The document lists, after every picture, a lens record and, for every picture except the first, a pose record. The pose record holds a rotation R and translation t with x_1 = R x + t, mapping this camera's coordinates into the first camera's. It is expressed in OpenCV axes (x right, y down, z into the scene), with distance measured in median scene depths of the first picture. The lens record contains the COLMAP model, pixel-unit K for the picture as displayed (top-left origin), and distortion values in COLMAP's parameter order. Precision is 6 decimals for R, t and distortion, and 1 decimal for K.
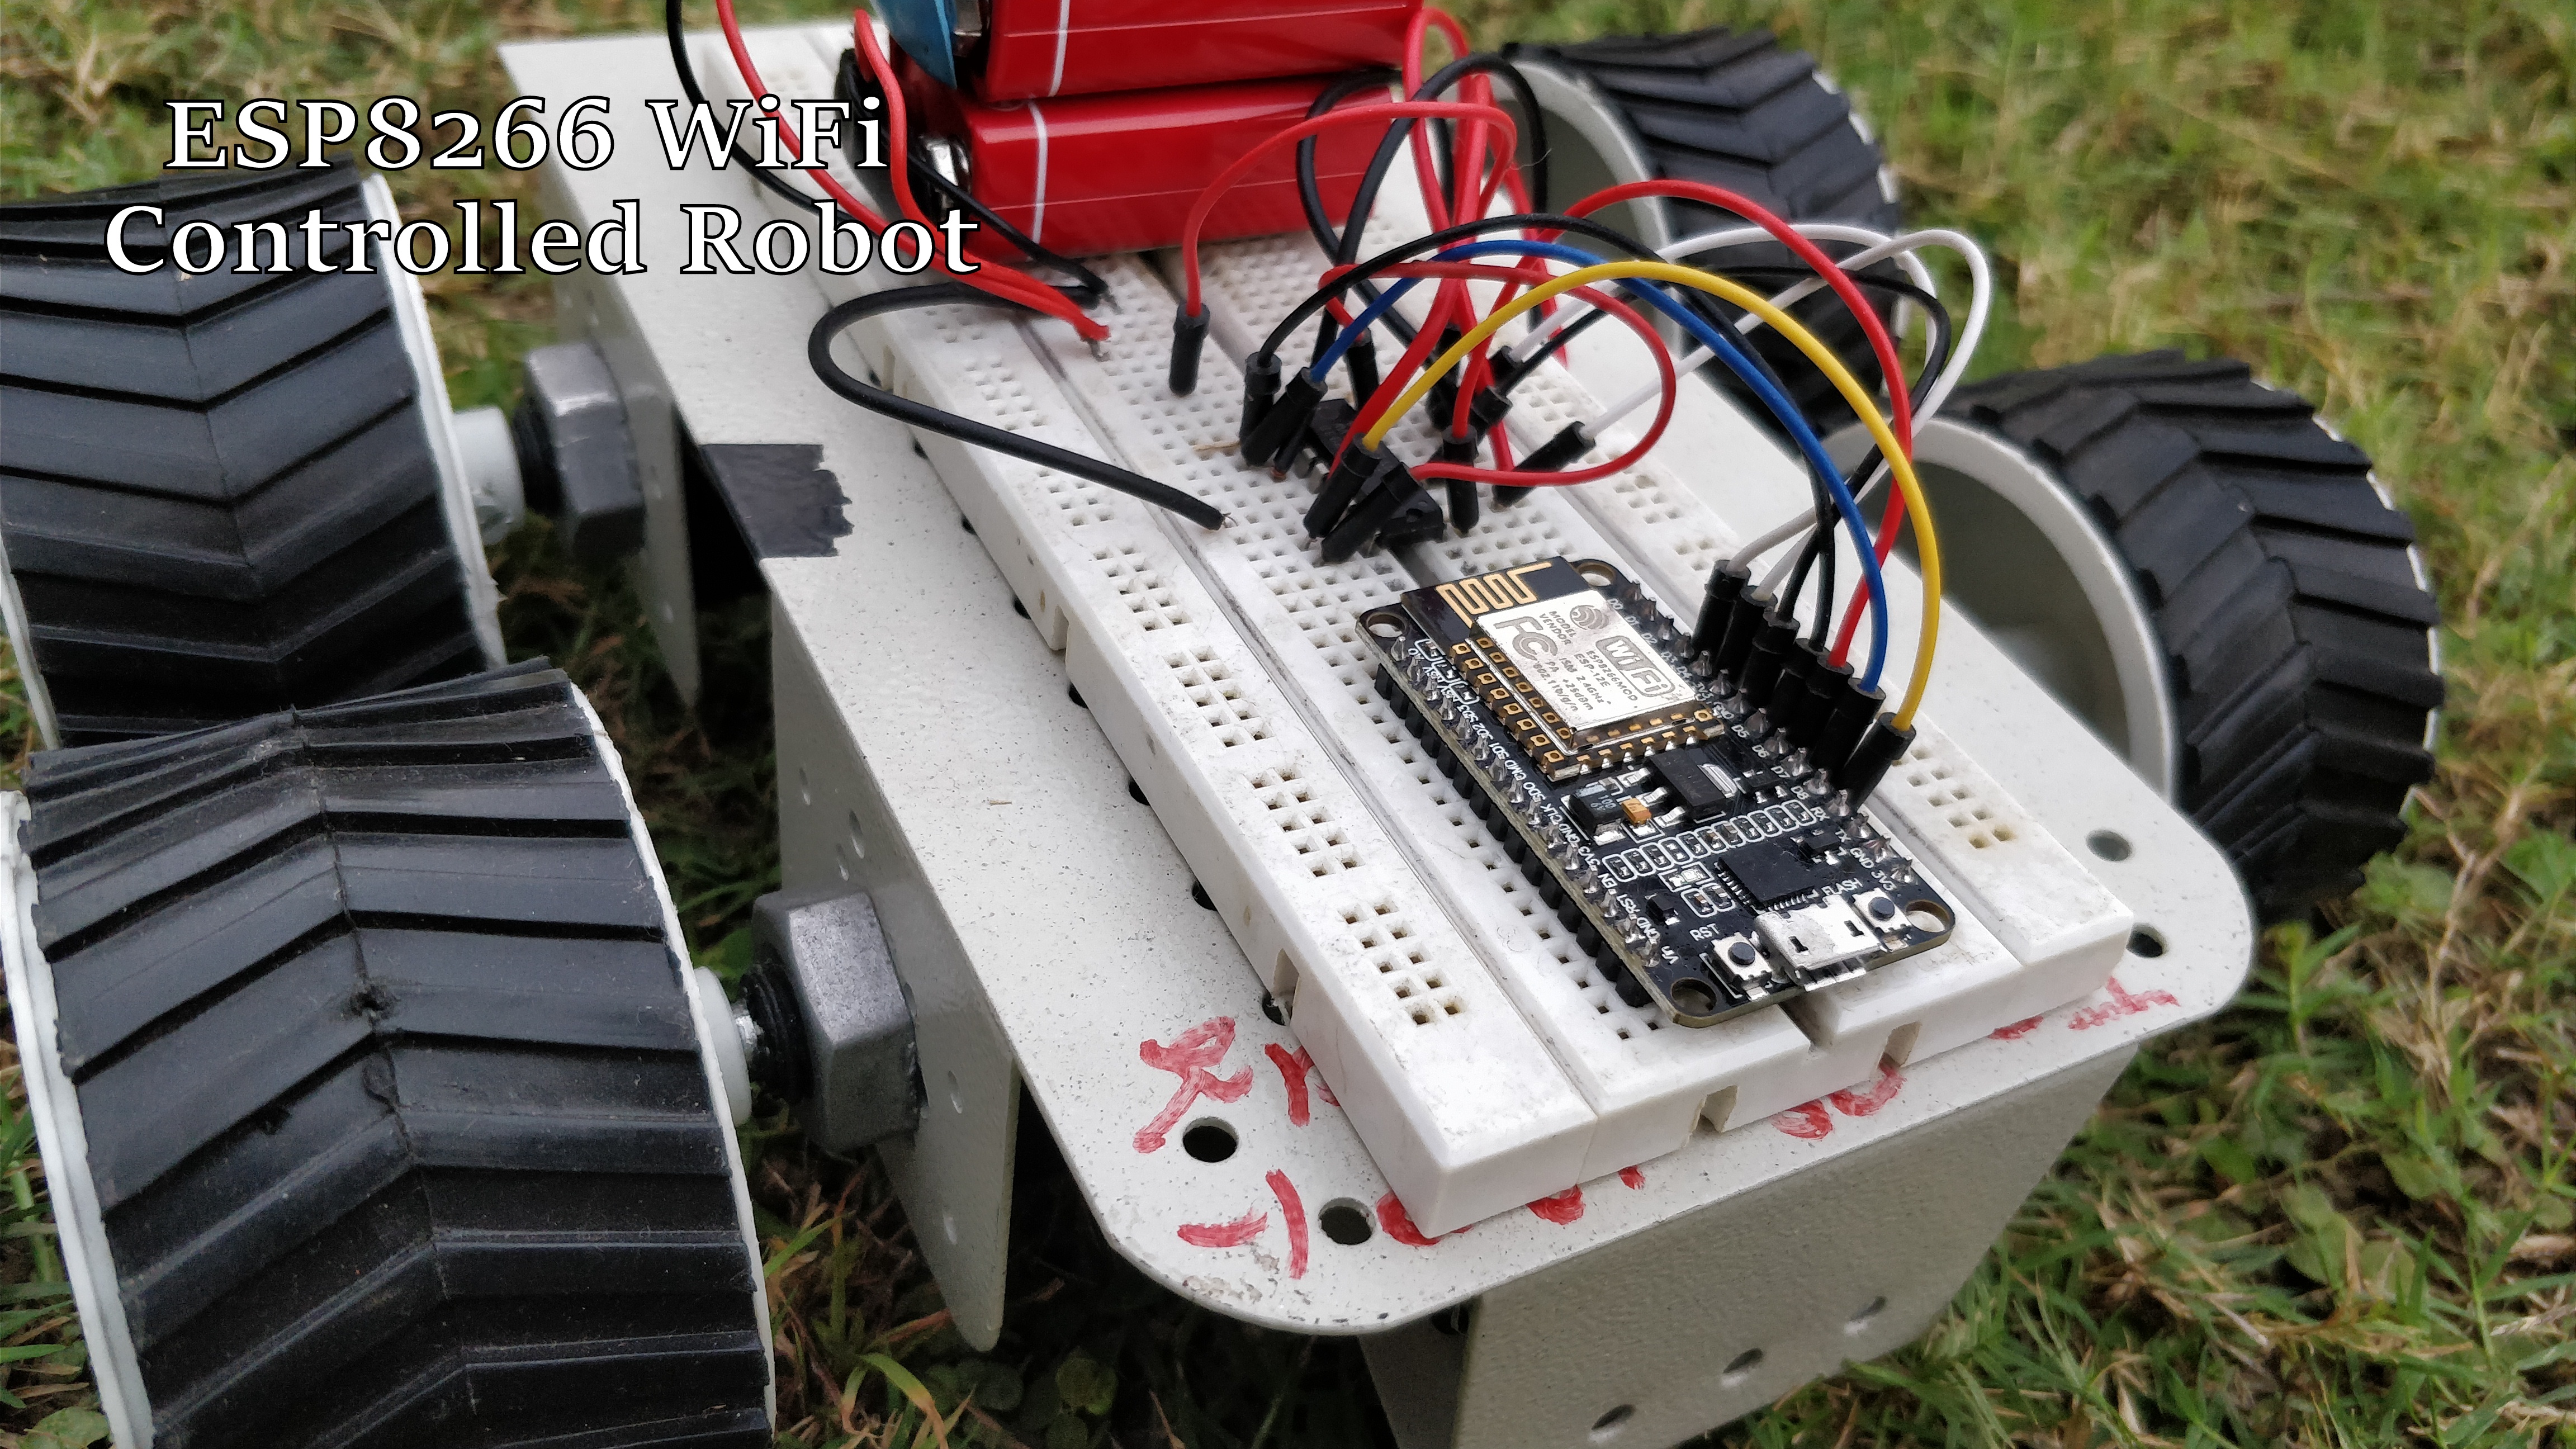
lens RADIAL K [[2006.0, 0, 1288.0], [0, 2006.0, 724.5], [0, 0, 1]] dist [0.112302, -0.000633]
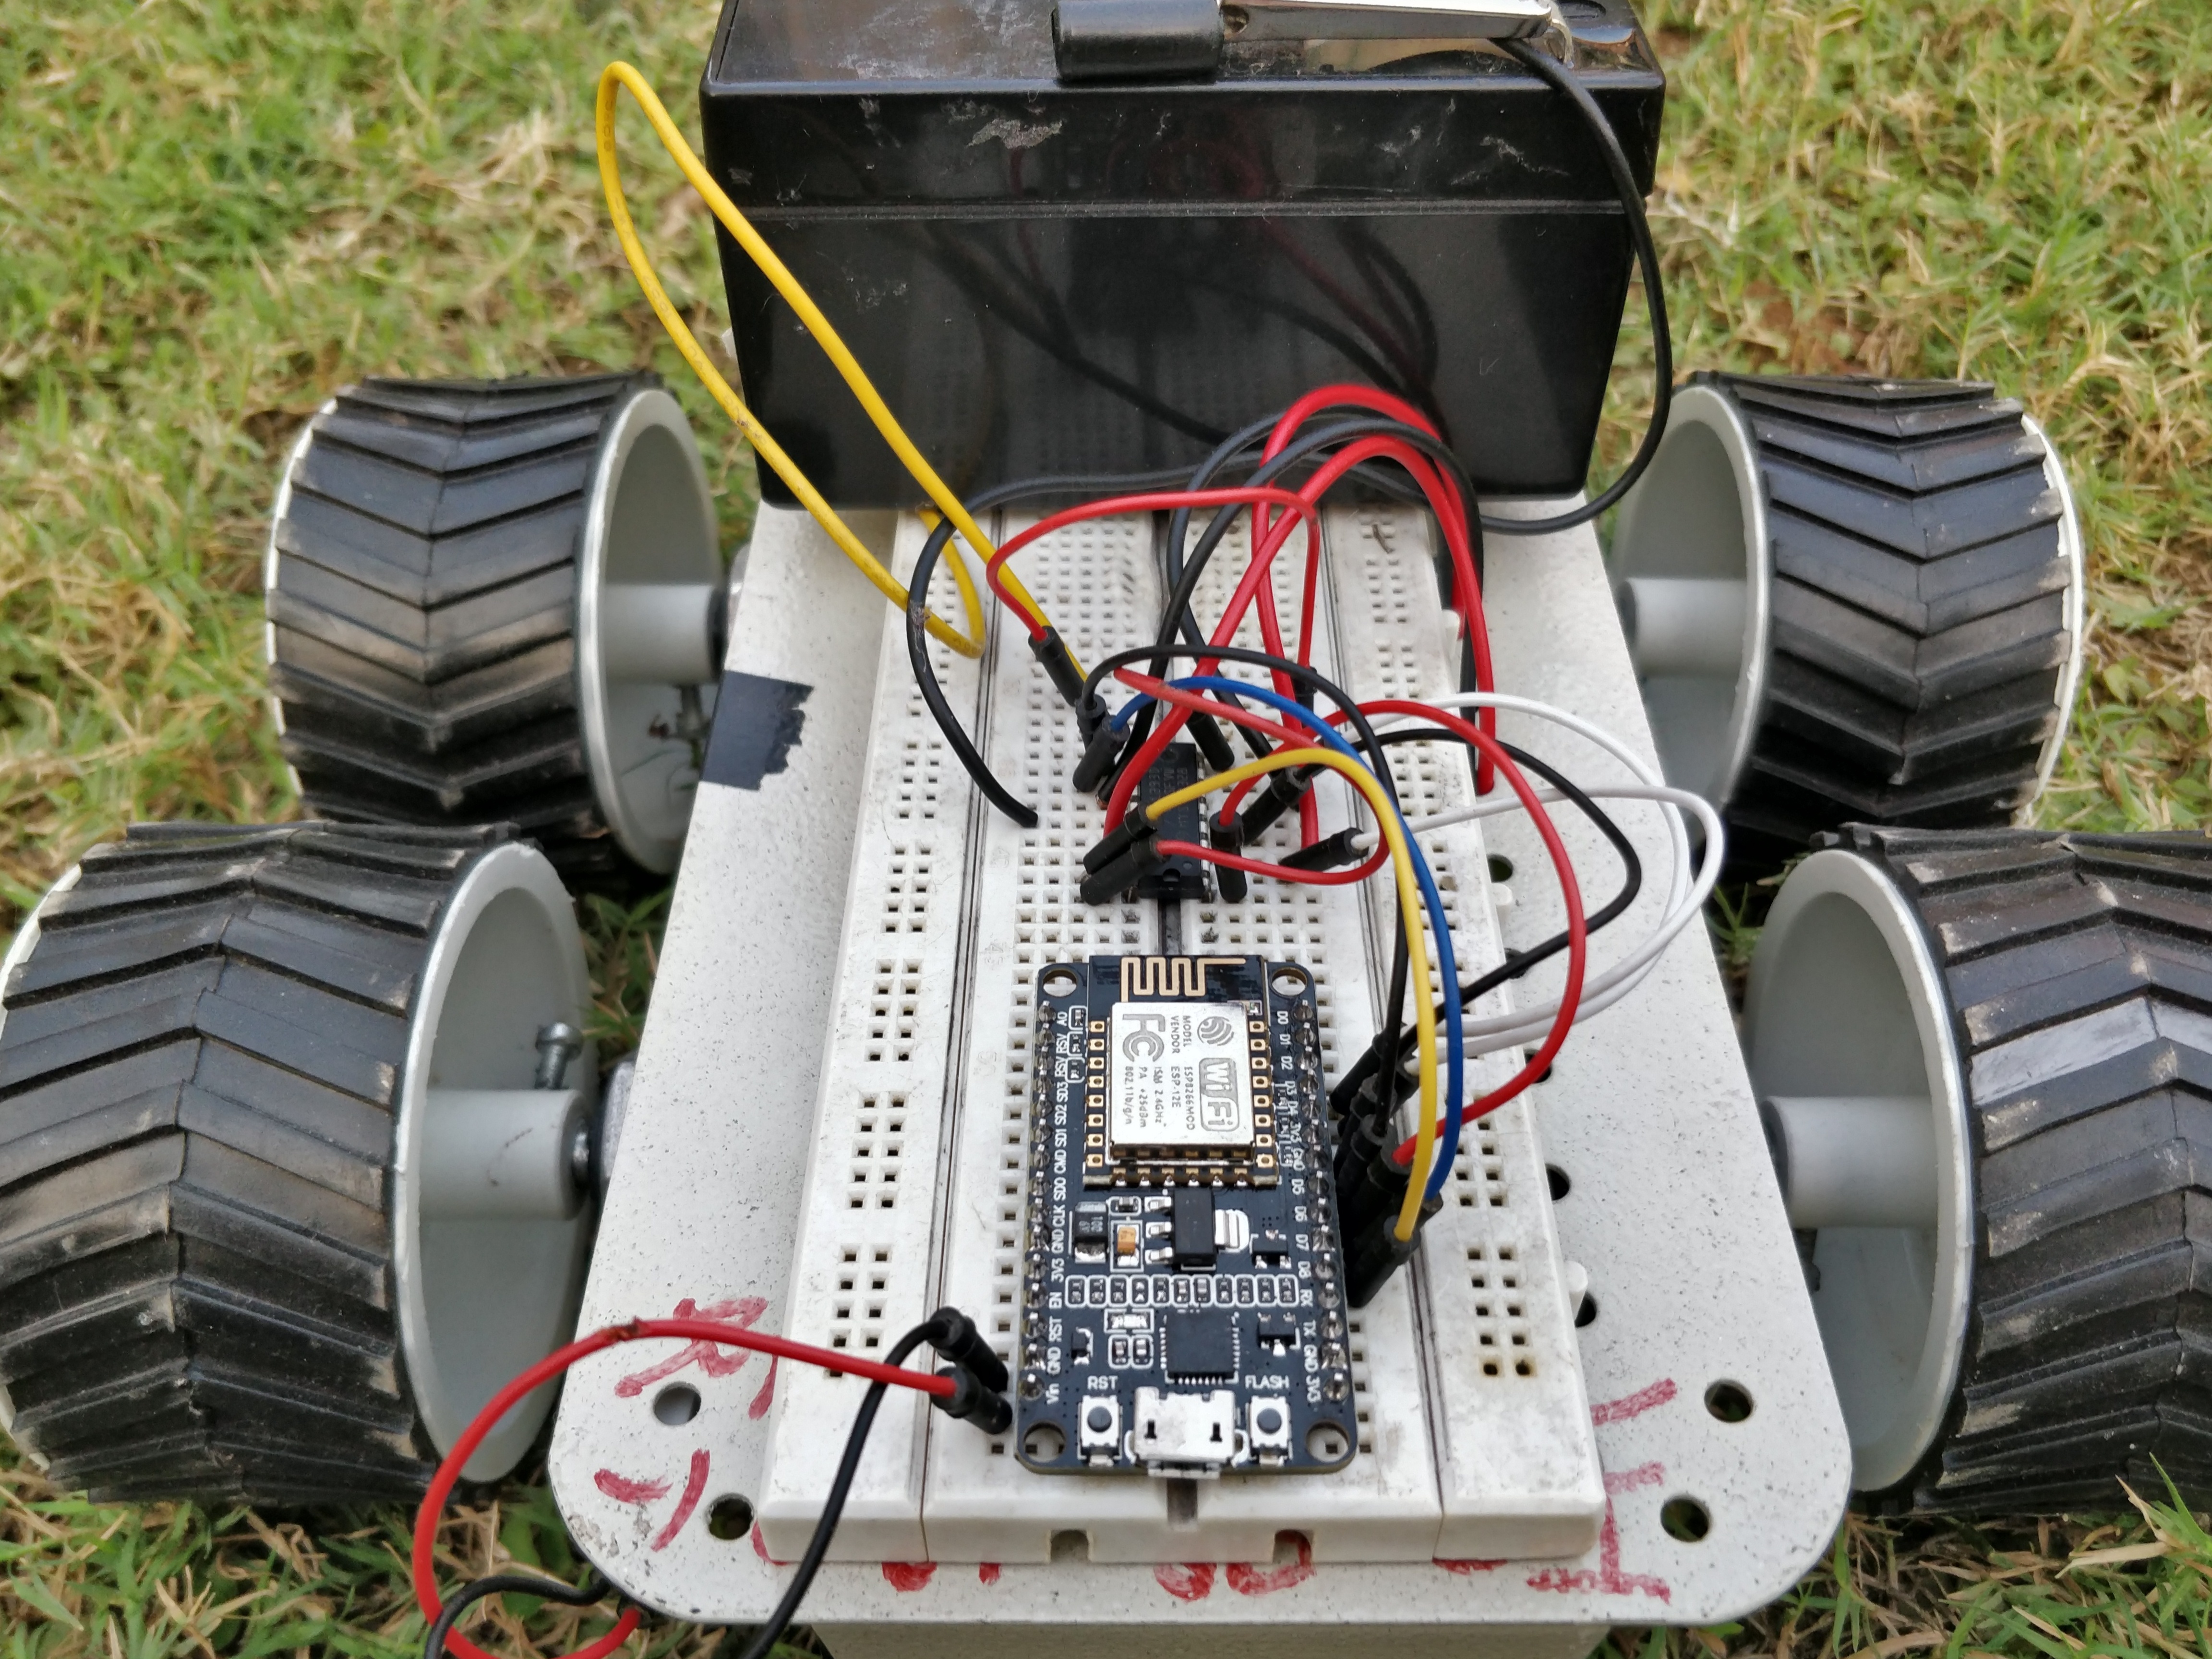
lens RADIAL K [[1803.2, 0, 1106.0], [0, 1803.2, 829.5], [0, 0, 1]] dist [0.012515, 0.002502]
pose [[0.872755, 0.226303, -0.432534, 0.505969], [-0.197503, 0.973989, 0.111076, -0.260935], [0.446420, -0.011516, 0.894749, 0.145633]]
